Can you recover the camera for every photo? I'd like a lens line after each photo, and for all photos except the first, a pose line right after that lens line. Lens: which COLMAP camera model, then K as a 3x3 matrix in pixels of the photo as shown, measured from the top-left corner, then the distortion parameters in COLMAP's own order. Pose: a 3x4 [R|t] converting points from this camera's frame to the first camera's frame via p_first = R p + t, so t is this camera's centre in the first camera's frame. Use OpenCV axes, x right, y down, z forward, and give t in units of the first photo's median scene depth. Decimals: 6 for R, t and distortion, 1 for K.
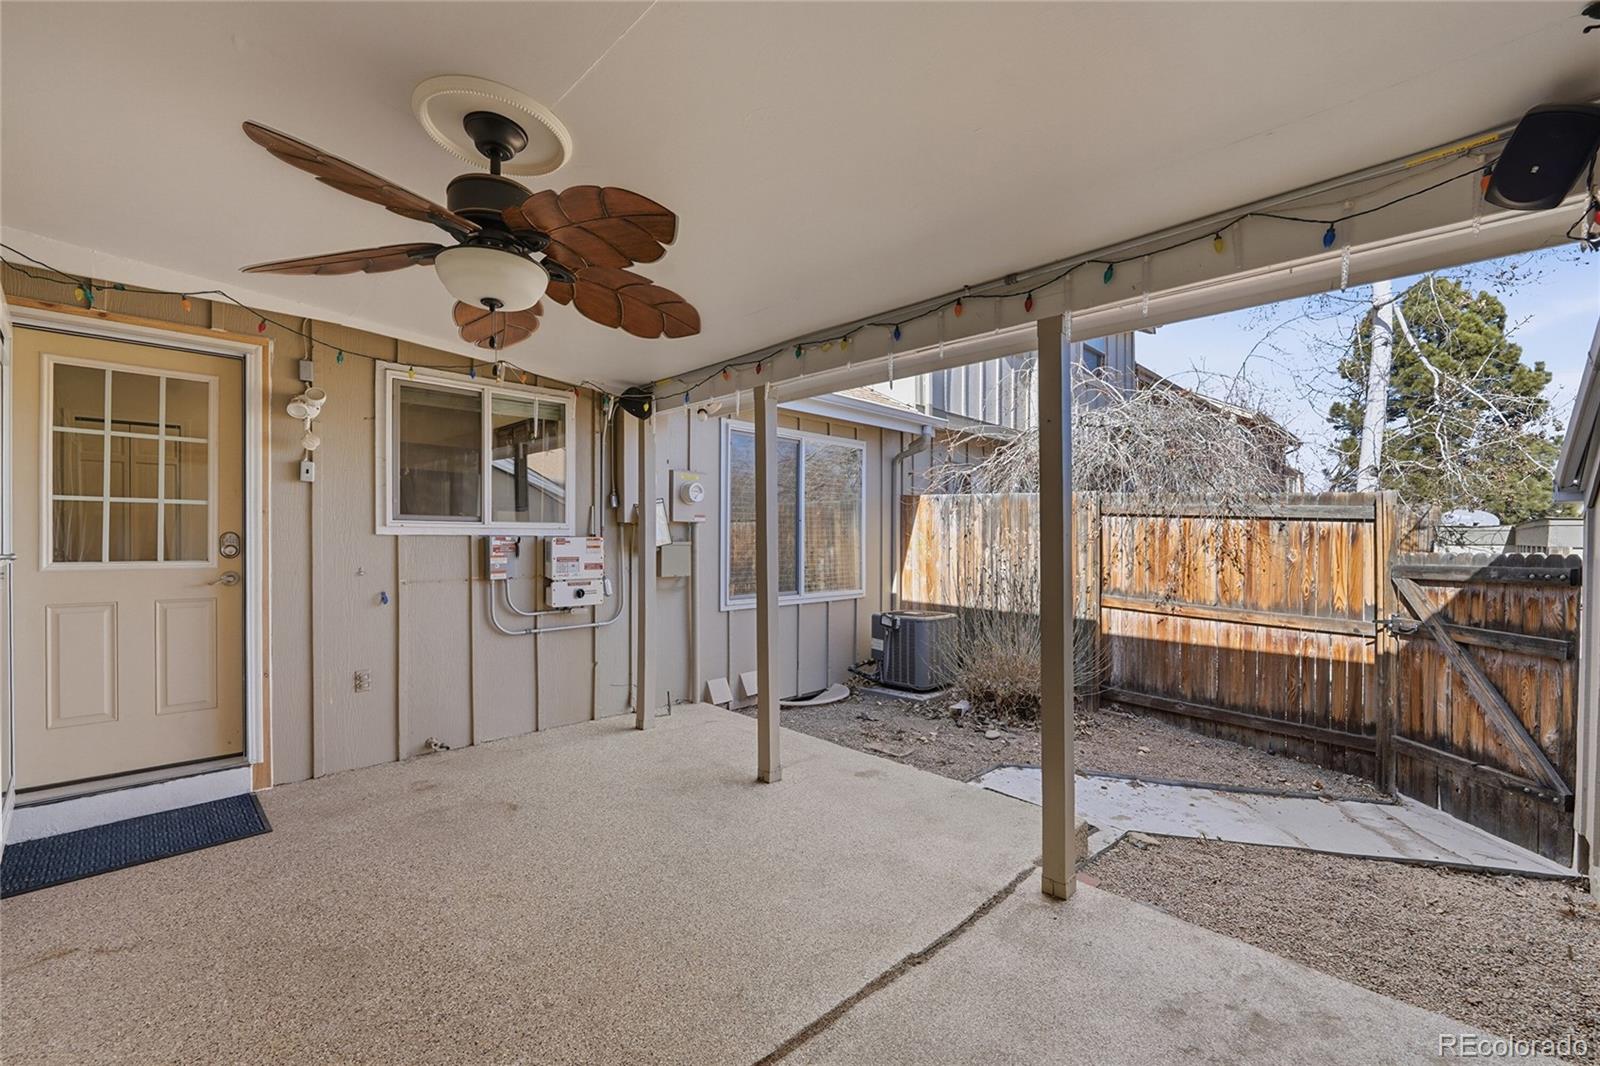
lens RADIAL K [[662.2, 0, 790.7], [0, 662.2, 549.6], [0, 0, 1]] dist [-0.011043, -0.000657]
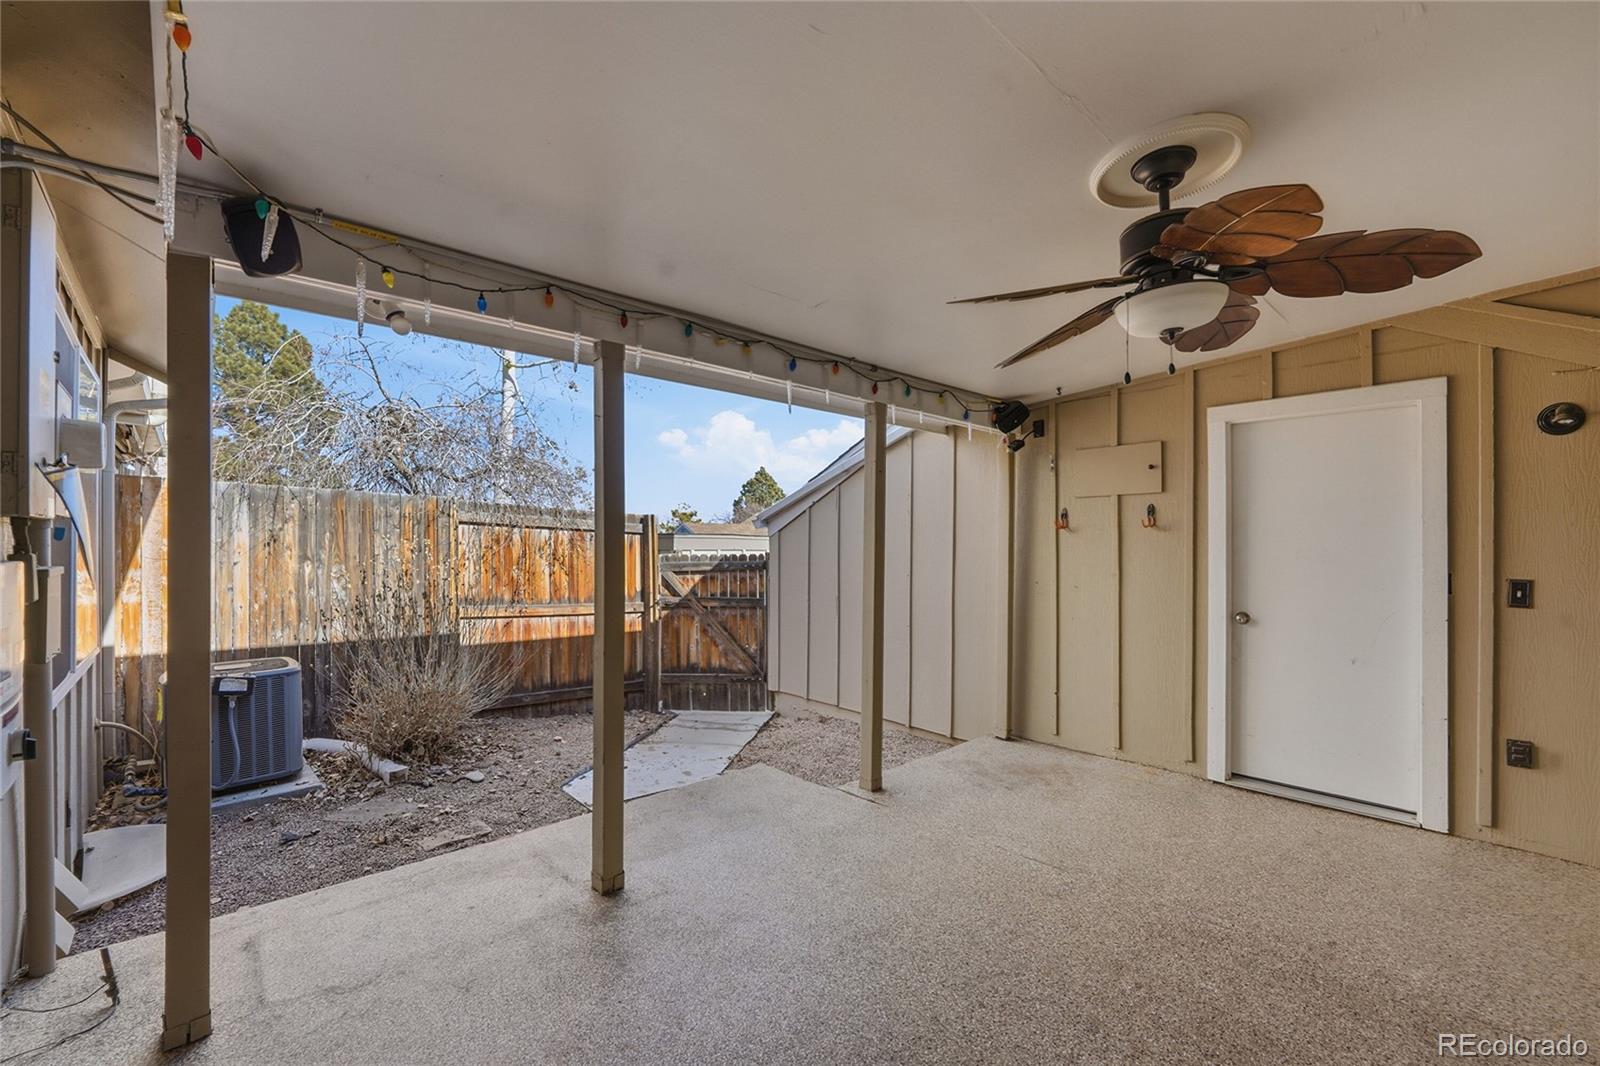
lens RADIAL K [[662.2, 0, 790.7], [0, 662.2, 549.6], [0, 0, 1]] dist [-0.011043, -0.000657]
pose [[0.030578, -0.014590, 0.999426, -0.575283], [0.016605, 0.999763, 0.014087, -0.022695], [-0.999394, 0.016165, 0.030813, 0.598284]]
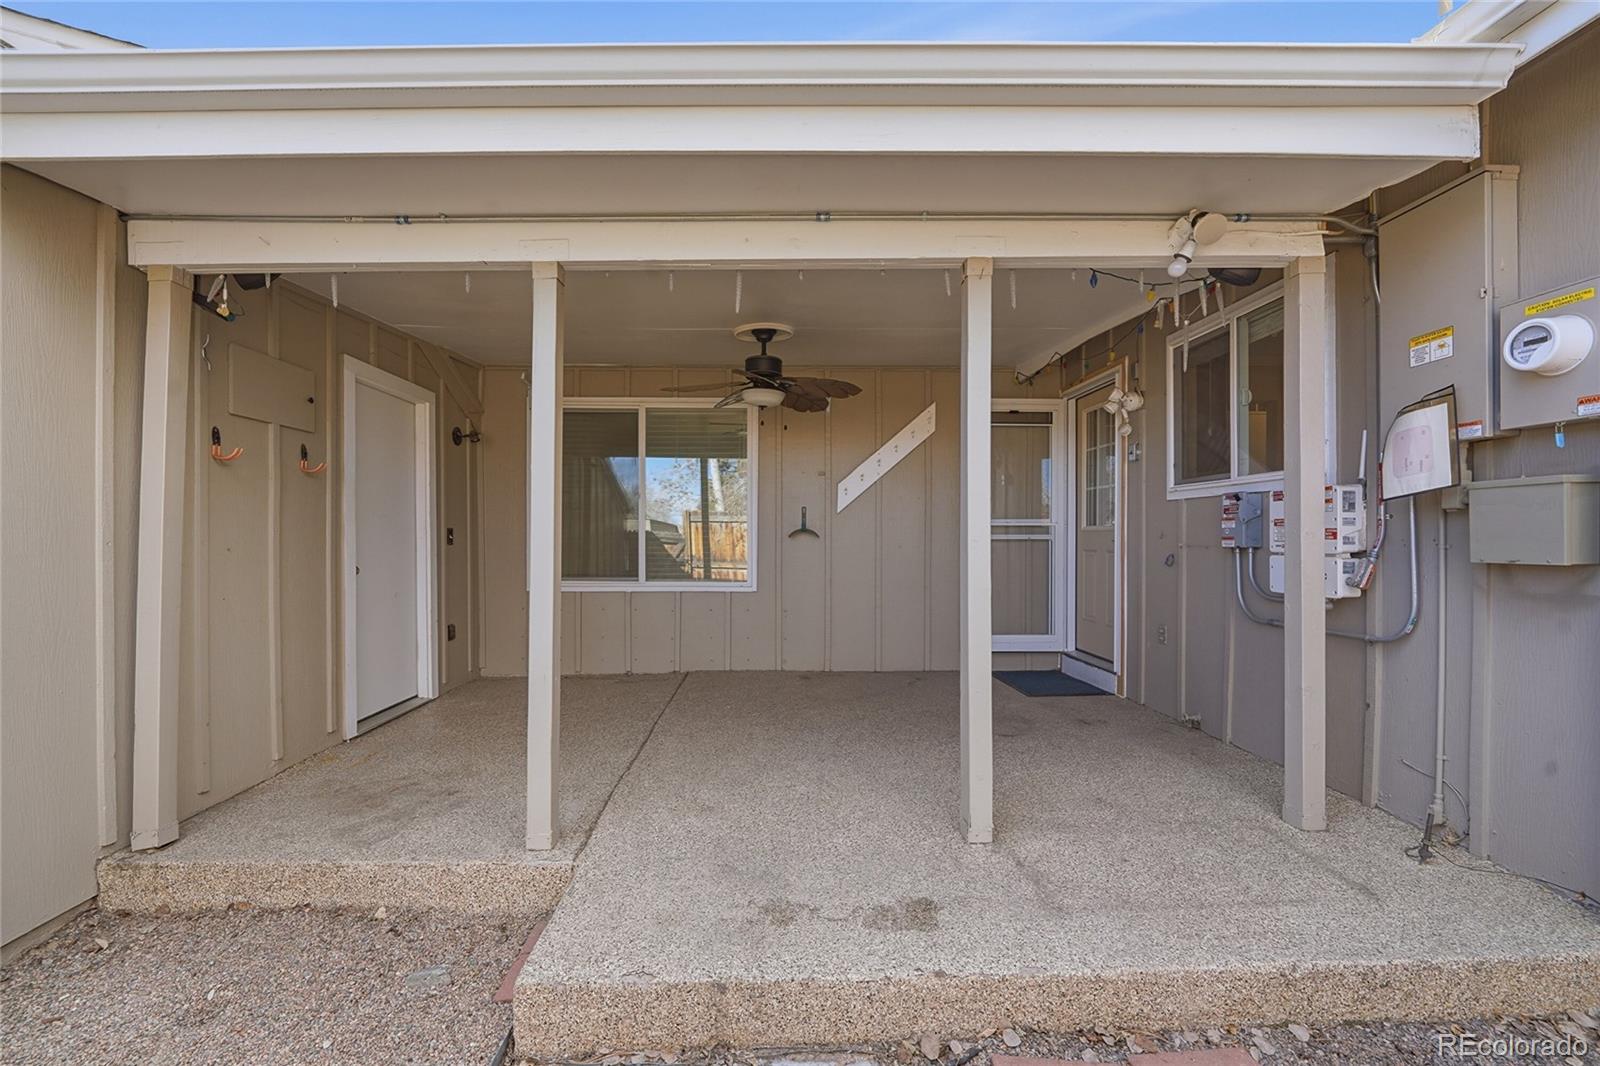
lens RADIAL K [[662.2, 0, 790.7], [0, 662.2, 549.6], [0, 0, 1]] dist [-0.011043, -0.000657]
pose [[-0.689467, 0.007038, -0.724283, 0.453386], [-0.011681, 0.999715, 0.020834, 0.032174], [0.724223, 0.022824, -0.689189, 1.023789]]
